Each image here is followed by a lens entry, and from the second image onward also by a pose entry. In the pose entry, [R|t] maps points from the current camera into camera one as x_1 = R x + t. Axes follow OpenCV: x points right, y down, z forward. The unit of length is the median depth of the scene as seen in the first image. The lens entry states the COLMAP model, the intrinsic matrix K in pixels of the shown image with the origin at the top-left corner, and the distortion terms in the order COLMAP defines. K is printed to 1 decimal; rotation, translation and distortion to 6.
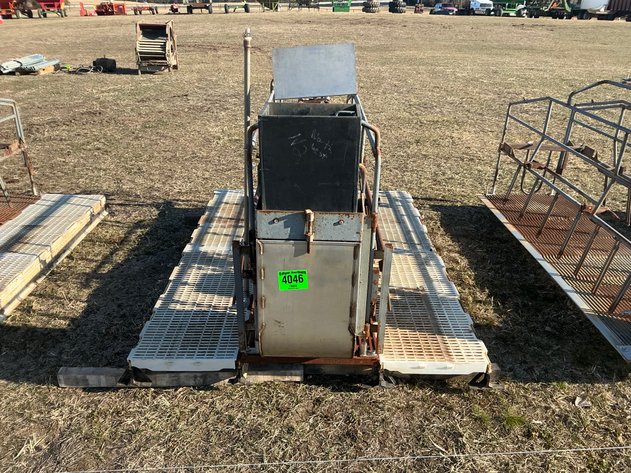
lens RADIAL K [[521.5, 0, 314.2], [0, 521.5, 235.5], [0, 0, 1]] dist [0.060217, -0.105747]
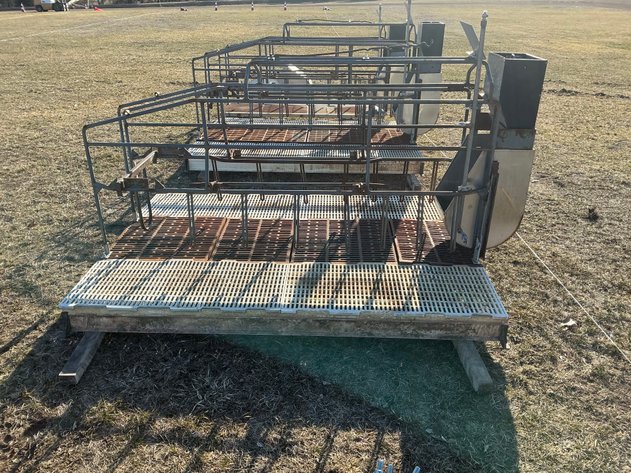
lens RADIAL K [[521.5, 0, 312.4], [0, 521.5, 238.6], [0, 0, 1]] dist [0.060217, -0.105747]
pose [[0.042298, -0.429355, 0.902145, -0.701929], [0.410029, 0.830869, 0.376209, -0.257499], [-0.911091, 0.353993, 0.211192, 0.572609]]
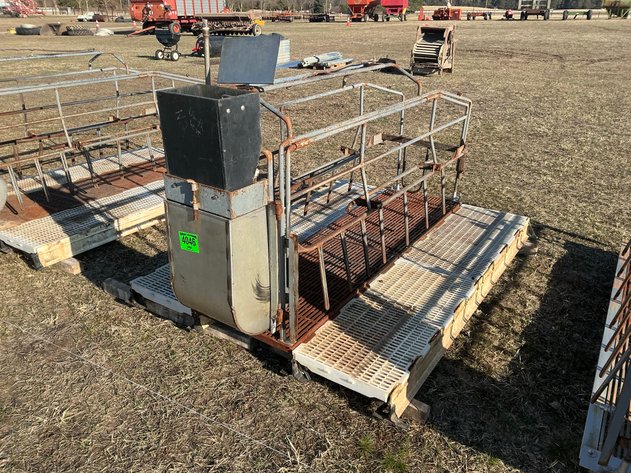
lens RADIAL K [[521.5, 0, 315.6], [0, 521.5, 234.6], [0, 0, 1]] dist [0.060217, -0.105747]
pose [[0.829225, 0.221468, -0.513165, 0.337411], [-0.227305, 0.972415, 0.052365, -0.022515], [0.510606, 0.073223, 0.856691, 0.074584]]
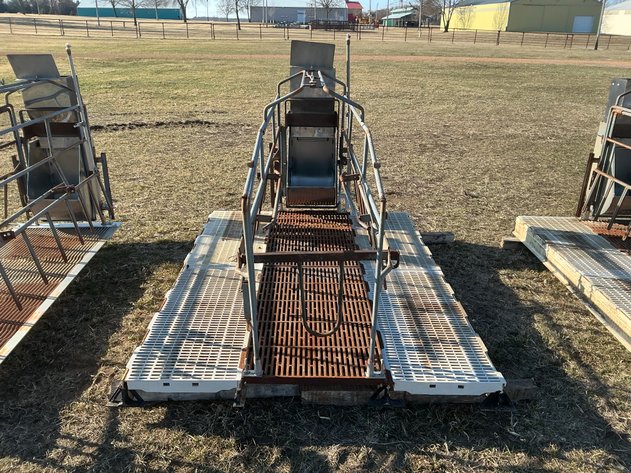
lens RADIAL K [[521.5, 0, 318.2], [0, 521.5, 233.0], [0, 0, 1]] dist [0.060217, -0.105747]
pose [[-0.999387, -0.020665, -0.028267, 0.008470], [-0.034631, 0.702618, 0.710724, -0.543363], [0.005174, 0.711267, -0.702903, 1.250413]]
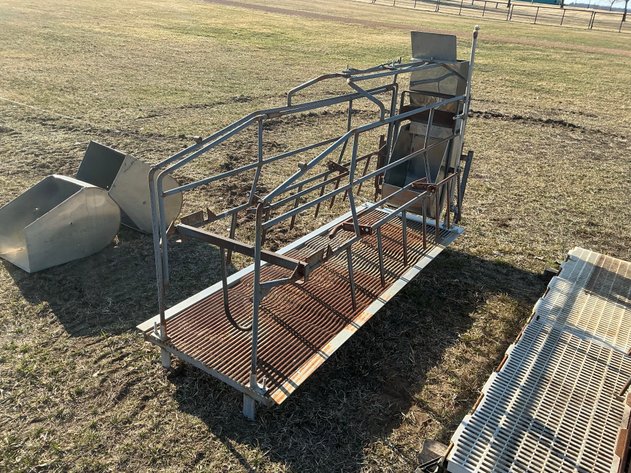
lens RADIAL K [[521.5, 0, 316.8], [0, 521.5, 234.2], [0, 0, 1]] dist [0.060217, -0.105747]
pose [[-0.814350, -0.313247, 0.488580, 0.113383], [0.151042, 0.698440, 0.699548, -0.495451], [-0.560376, 0.643473, -0.521461, 1.151009]]
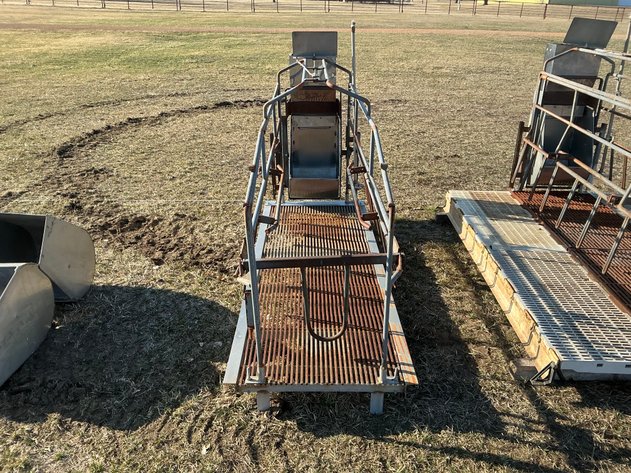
lens RADIAL K [[521.5, 0, 316.9], [0, 521.5, 232.8], [0, 0, 1]] dist [0.060217, -0.105747]
pose [[-0.999210, -0.038093, 0.011306, 0.409074], [-0.017135, 0.669791, 0.742352, -0.539798], [-0.035851, 0.741572, -0.669915, 1.255654]]
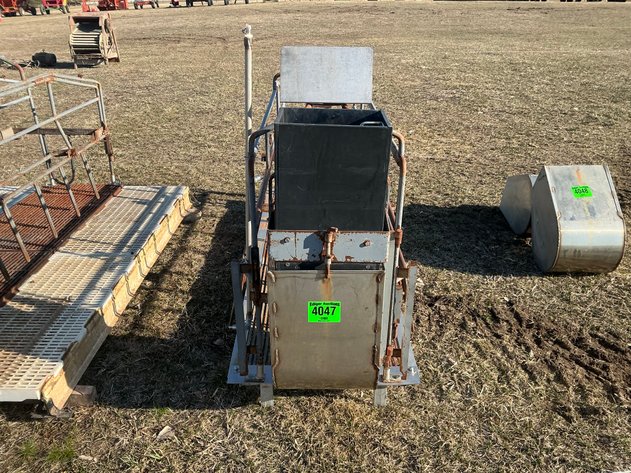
lens RADIAL K [[521.5, 0, 314.6], [0, 521.5, 235.4], [0, 0, 1]] dist [0.060217, -0.105747]
pose [[0.999050, -0.008536, -0.042739, 0.439050], [0.009182, 0.999846, 0.014928, -0.009794], [0.042605, -0.015306, 0.998975, 0.085563]]
